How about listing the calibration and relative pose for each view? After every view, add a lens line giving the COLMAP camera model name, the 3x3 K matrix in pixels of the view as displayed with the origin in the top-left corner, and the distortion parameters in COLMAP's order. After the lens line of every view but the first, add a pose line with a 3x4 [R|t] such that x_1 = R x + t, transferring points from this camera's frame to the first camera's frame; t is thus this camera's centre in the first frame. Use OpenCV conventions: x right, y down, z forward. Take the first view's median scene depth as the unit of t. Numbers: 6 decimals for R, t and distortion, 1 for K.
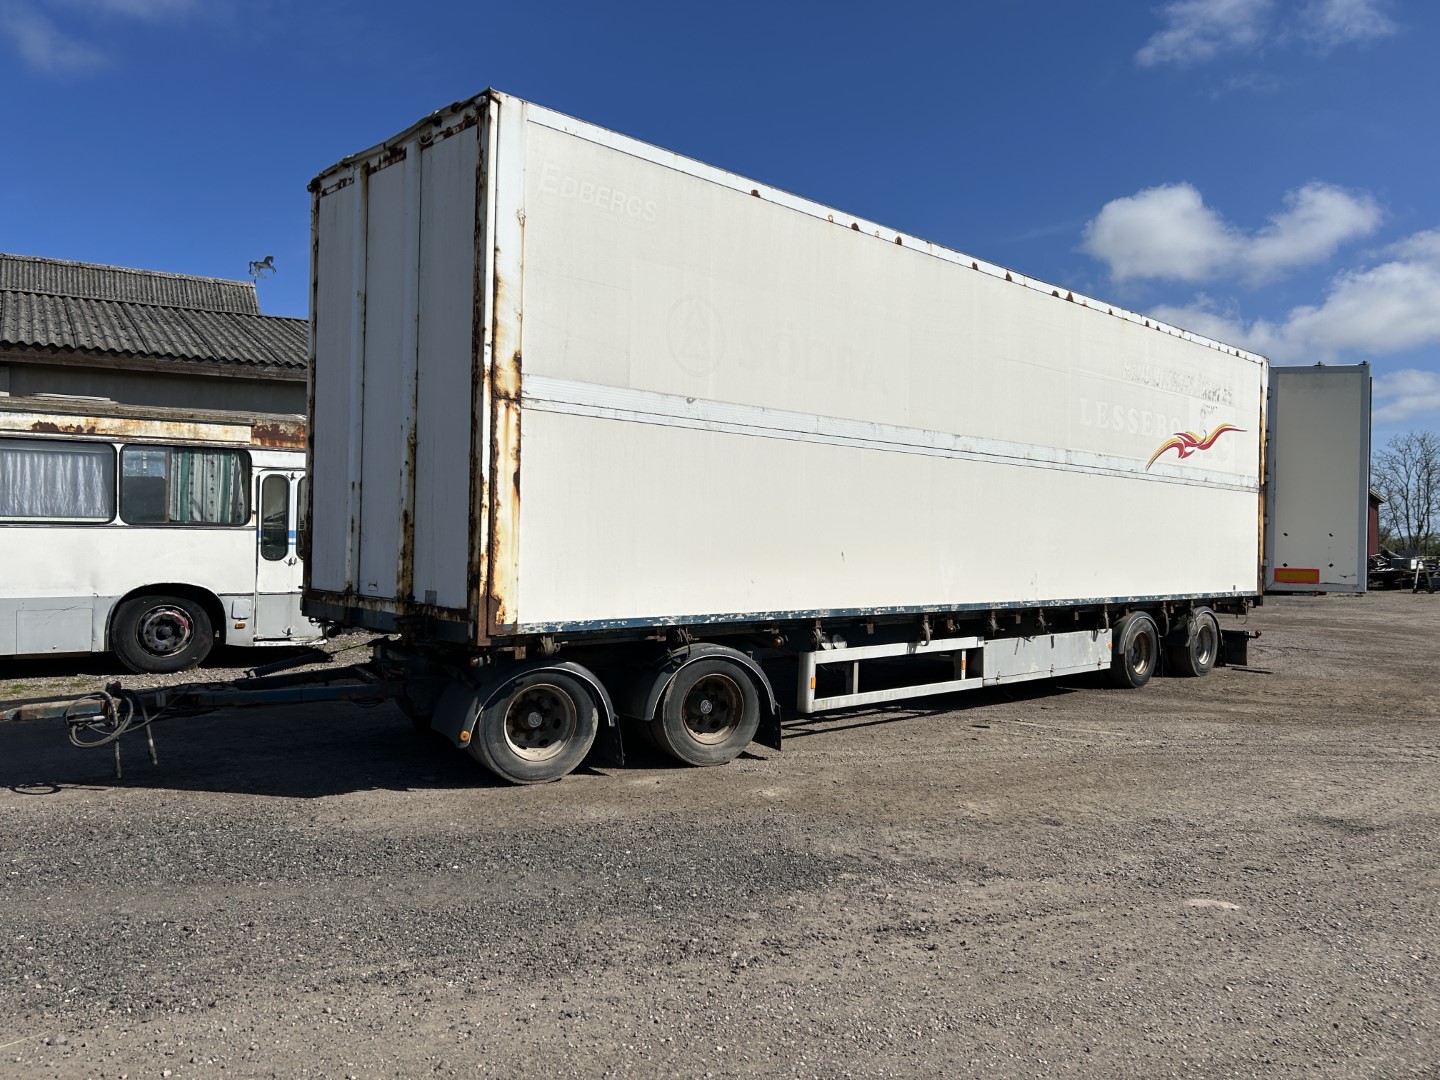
lens RADIAL K [[1090.7, 0, 715.1], [0, 1090.7, 535.1], [0, 0, 1]] dist [0.041430, -0.050841]
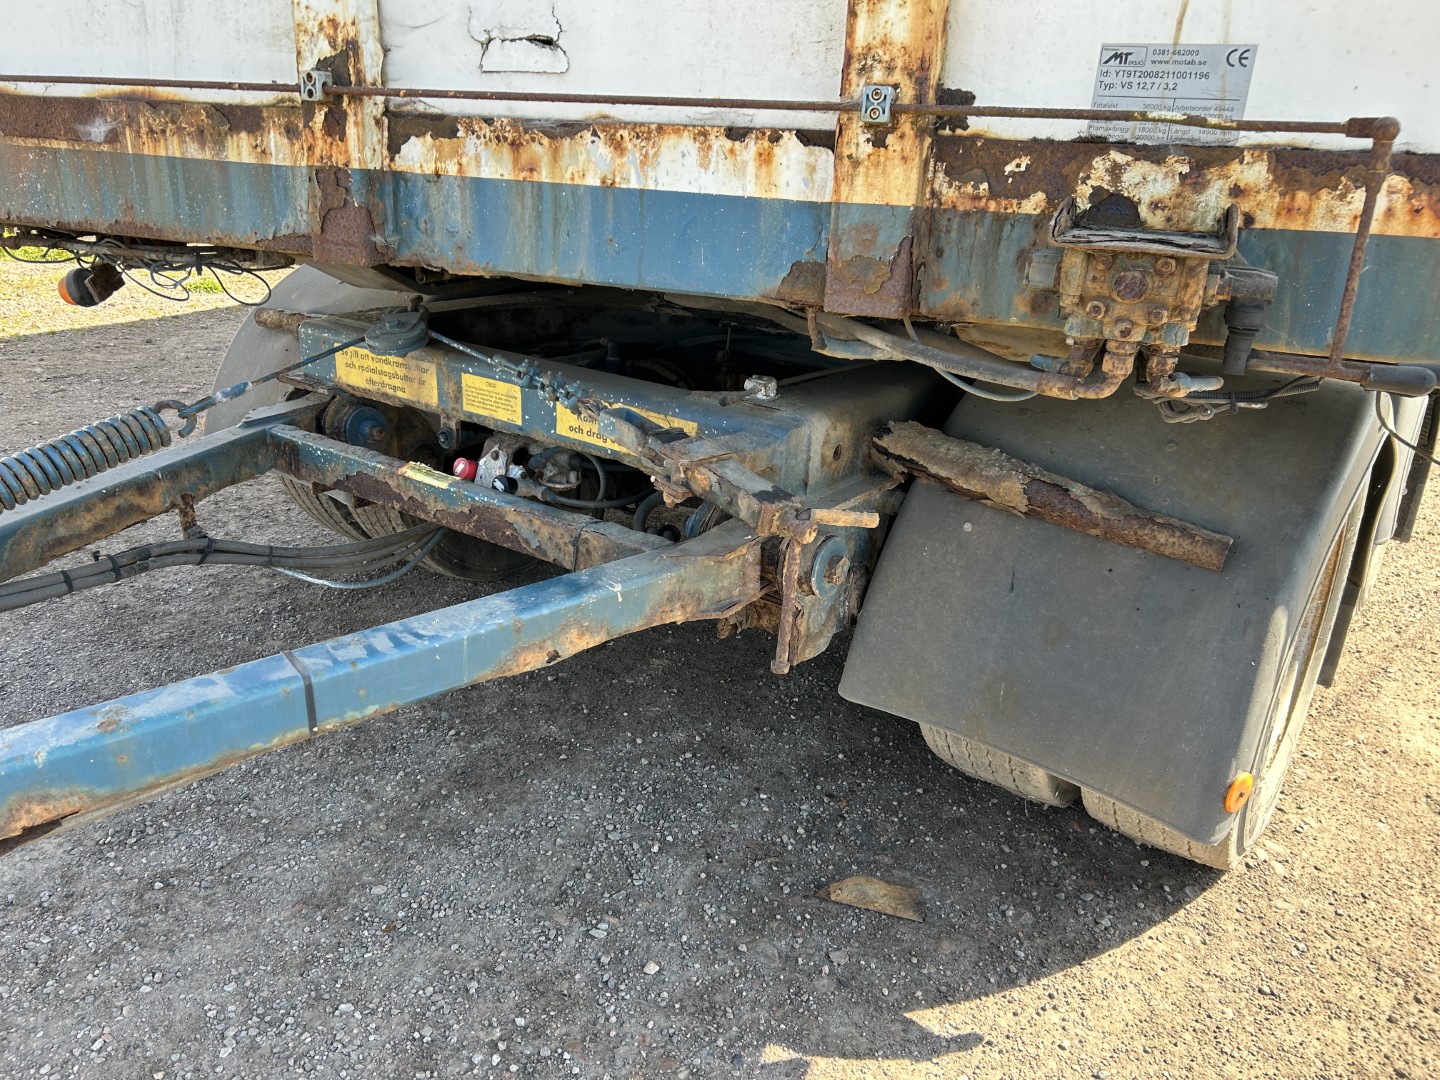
lens RADIAL K [[1090.7, 0, 709.1], [0, 1090.7, 537.9], [0, 0, 1]] dist [0.041430, -0.050841]
pose [[0.912318, -0.125100, 0.389906, -0.360229], [-0.022075, 0.935780, 0.351893, 0.057176], [-0.408888, -0.329645, 0.850967, 0.787756]]
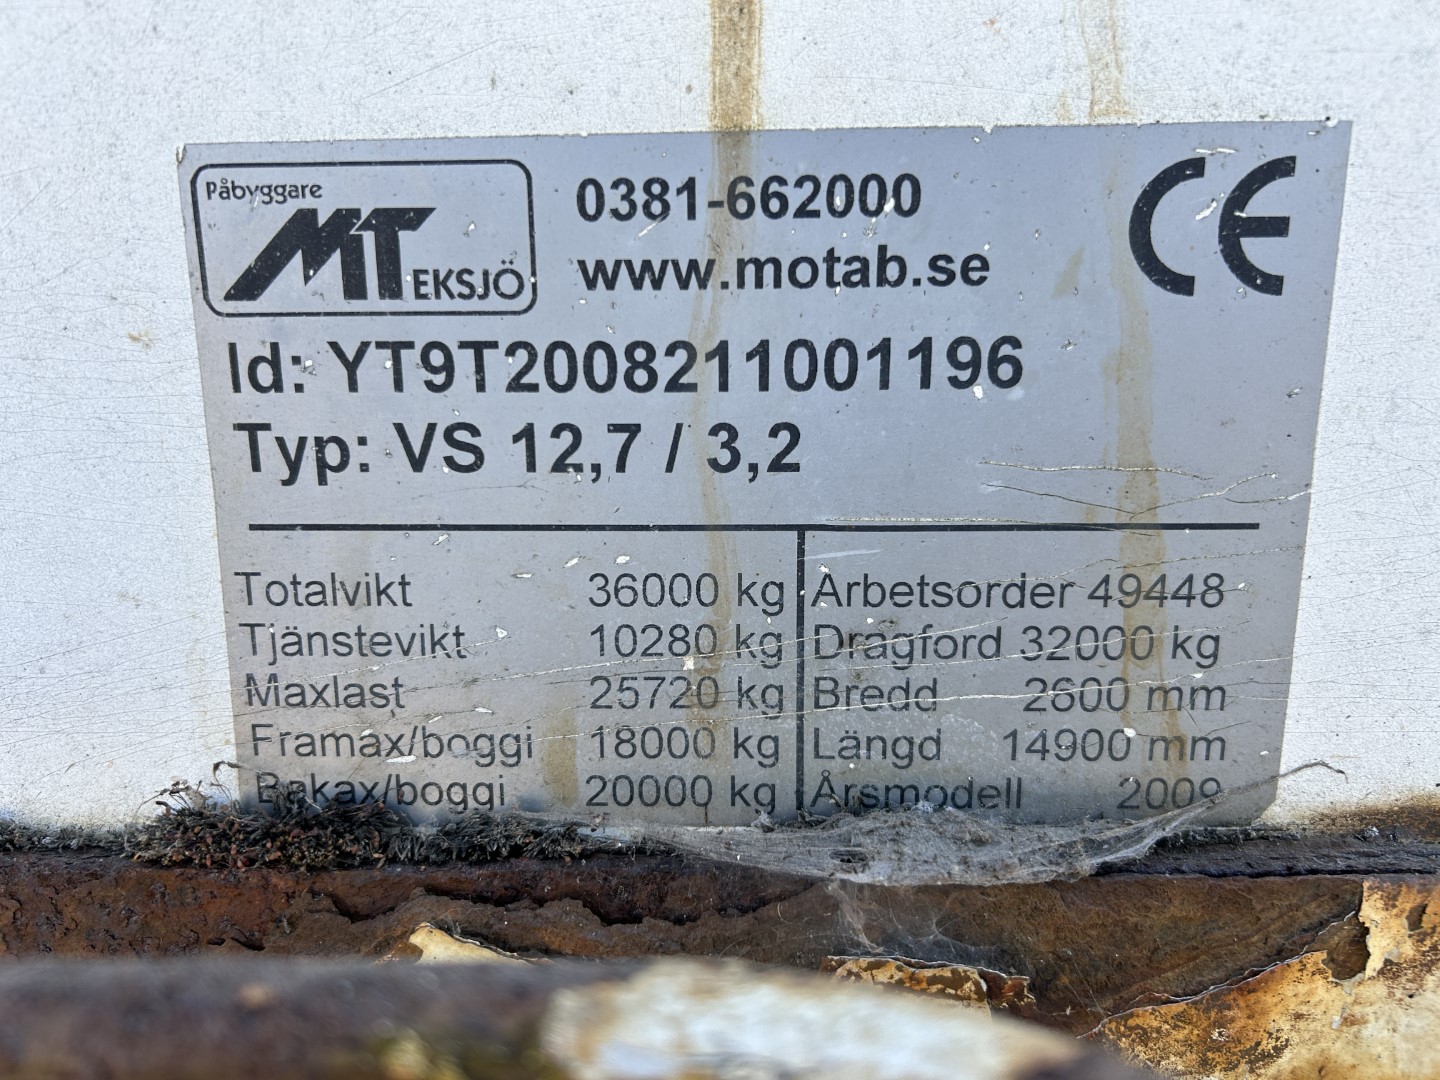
lens RADIAL K [[1090.7, 0, 723.9], [0, 1090.7, 541.5], [0, 0, 1]] dist [0.041430, -0.050841]
pose [[0.701926, -0.184112, 0.688043, -0.250807], [0.027994, 0.972398, 0.231643, 0.048046], [-0.711699, -0.143335, 0.687706, 0.896623]]
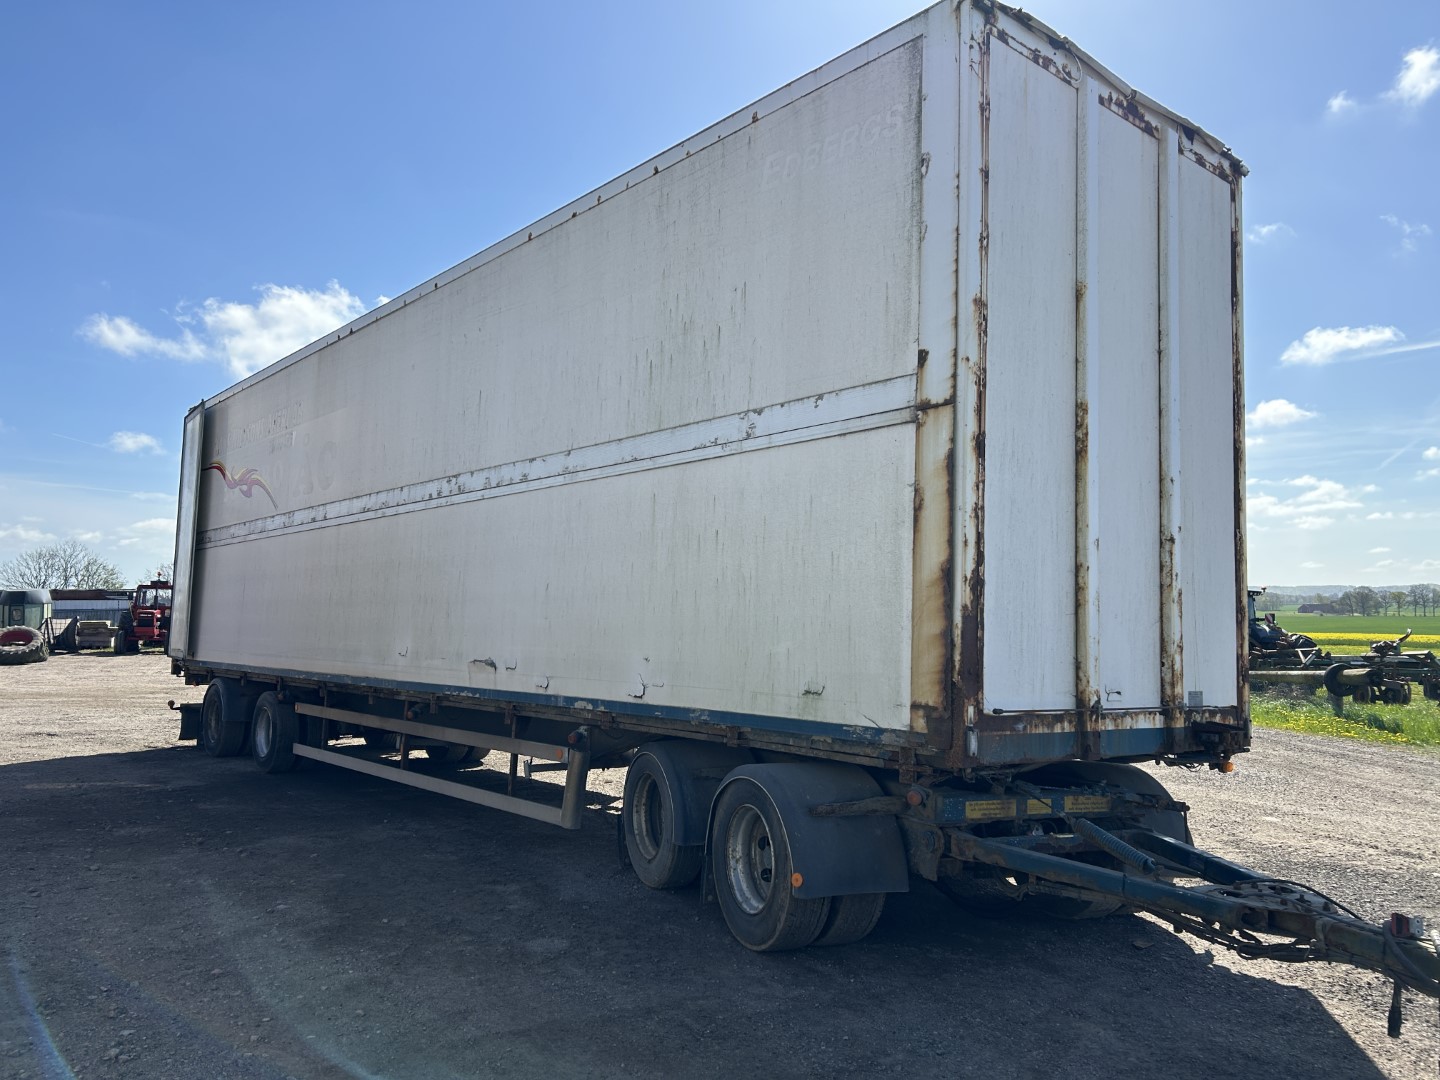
lens RADIAL K [[1090.7, 0, 730.3], [0, 1090.7, 537.1], [0, 0, 1]] dist [0.041430, -0.050841]
pose [[0.057135, 0.075467, 0.995510, -0.997824], [-0.026722, 0.996897, -0.074039, 0.005594], [-0.998009, -0.022372, 0.058974, 1.181211]]
